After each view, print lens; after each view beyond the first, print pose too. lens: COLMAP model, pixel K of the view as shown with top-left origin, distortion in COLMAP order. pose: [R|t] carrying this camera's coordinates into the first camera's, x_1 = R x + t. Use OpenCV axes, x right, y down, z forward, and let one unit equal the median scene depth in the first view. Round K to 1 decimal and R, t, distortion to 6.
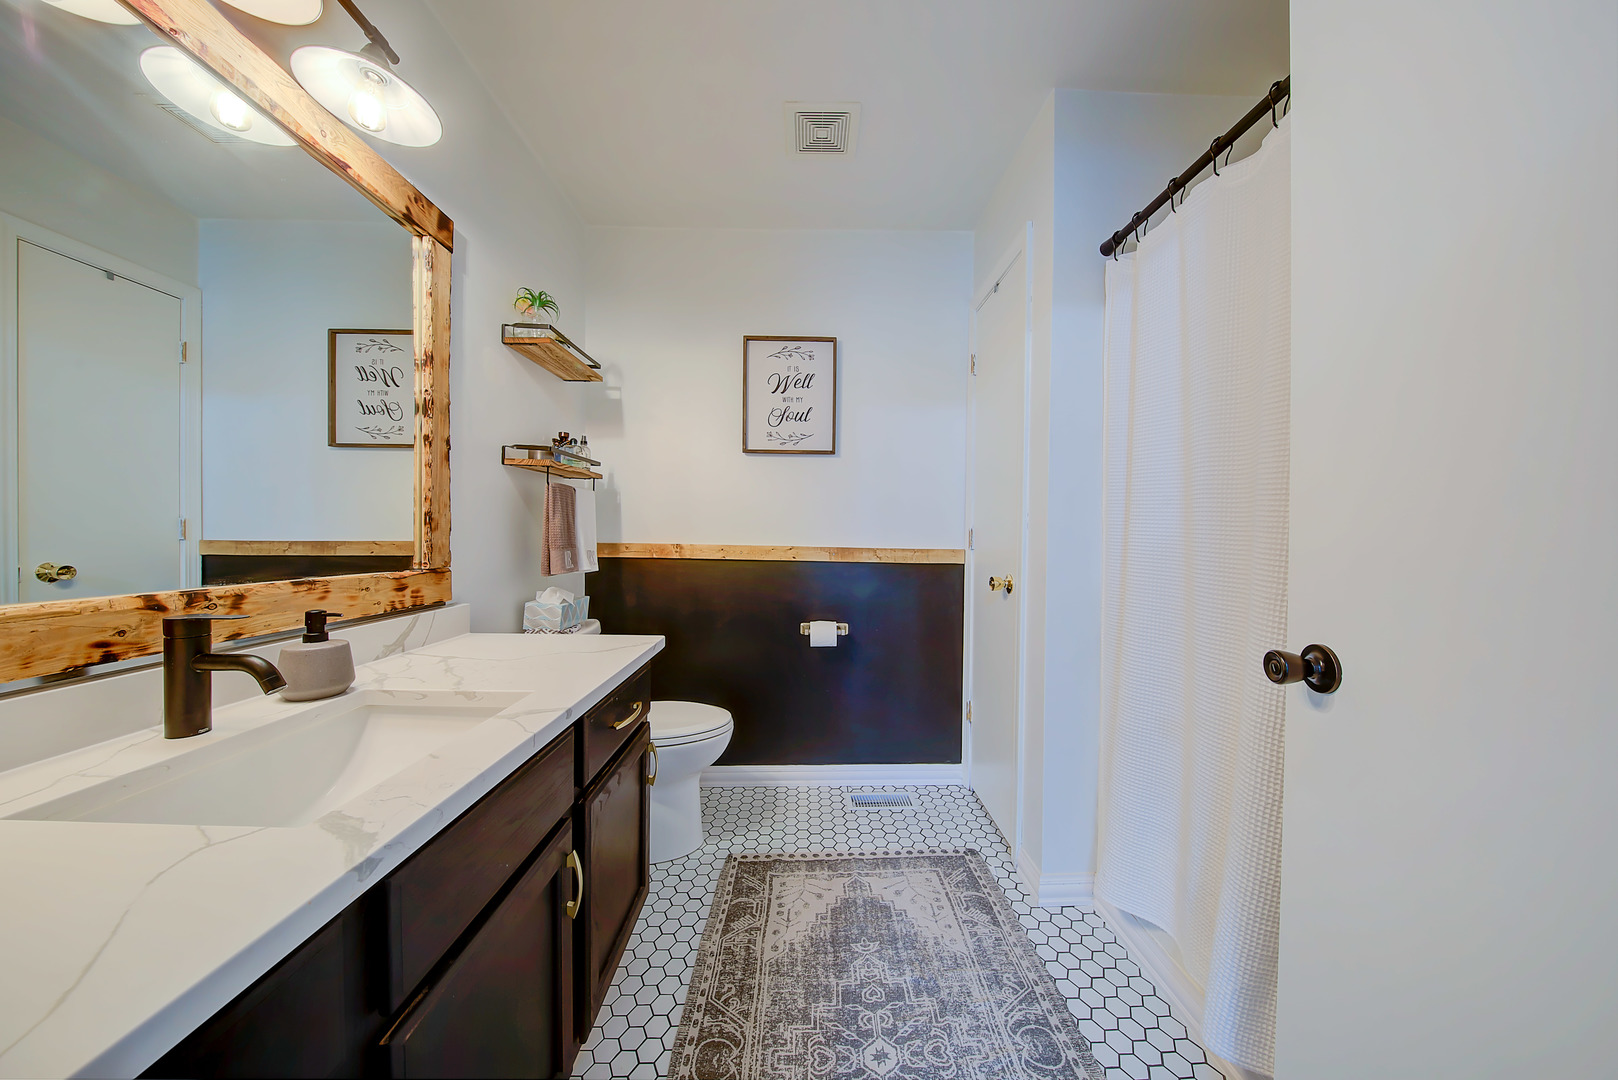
lens RADIAL K [[517.3, 0, 814.6], [0, 517.3, 541.2], [0, 0, 1]] dist [0.008702, -0.006323]
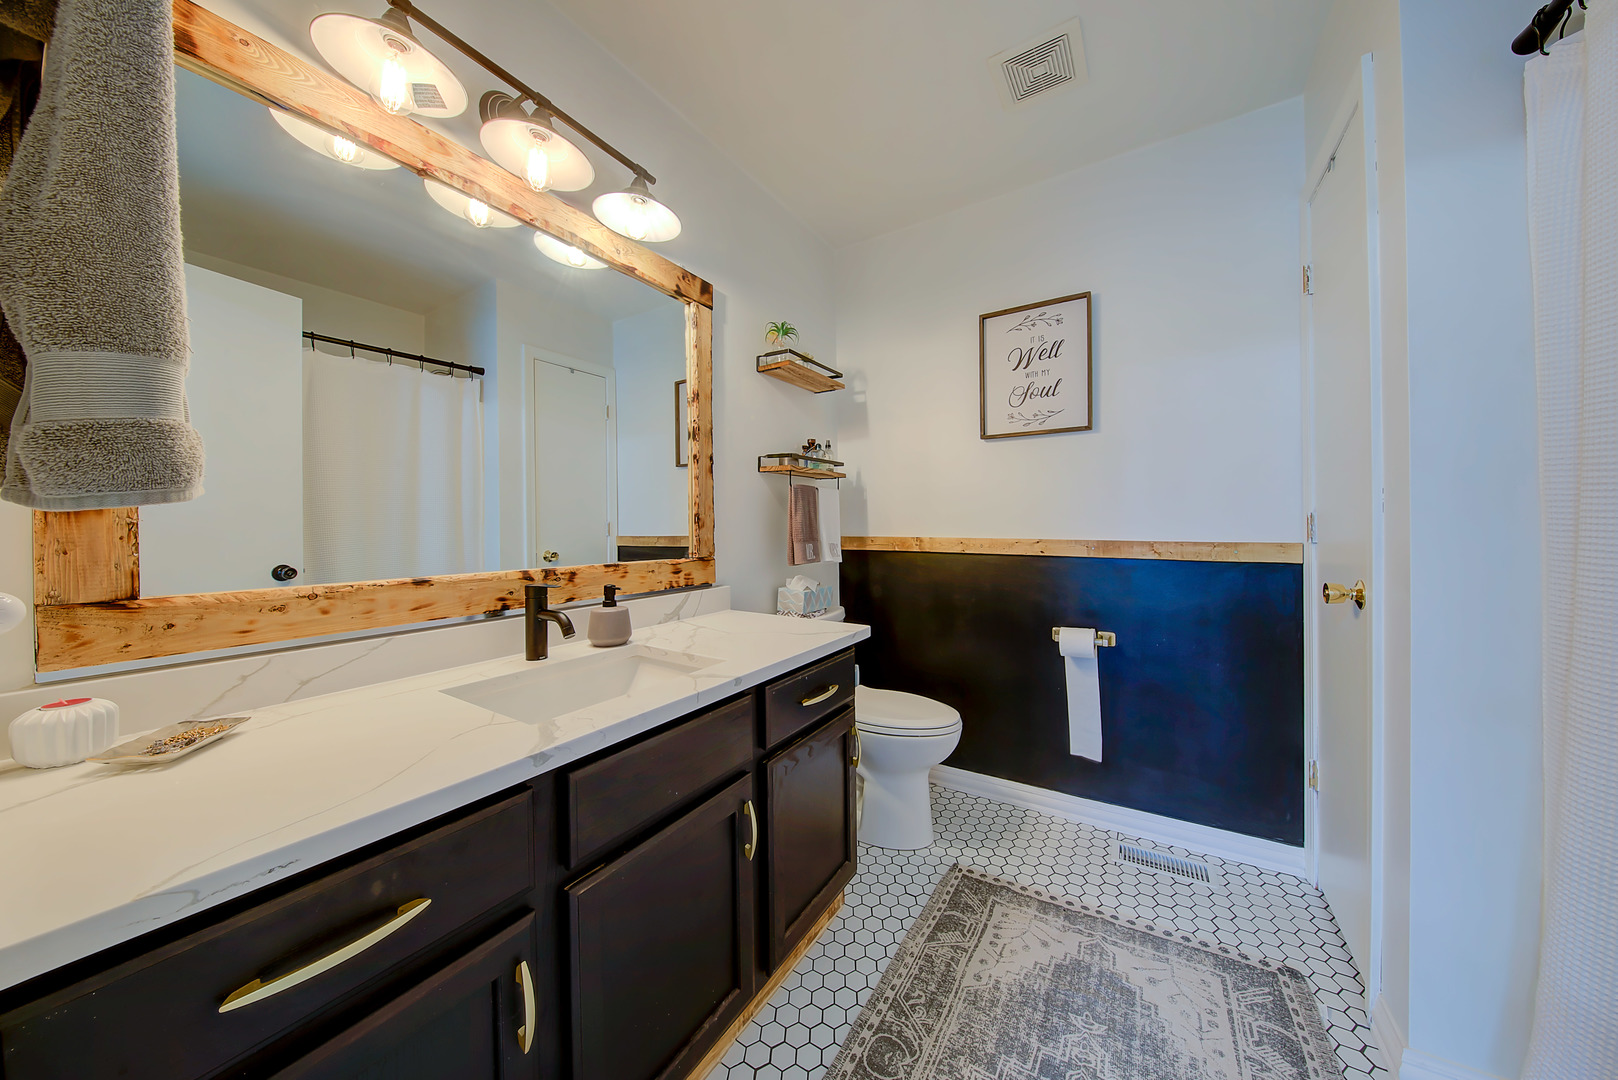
lens RADIAL K [[528.7, 0, 808.7], [0, 528.7, 527.6], [0, 0, 1]] dist [0.012706, -0.006455]
pose [[0.837565, -0.014733, -0.546139, 0.165691], [0.008239, 0.999863, -0.014336, -0.000140], [0.546275, 0.007508, 0.837572, 0.035988]]
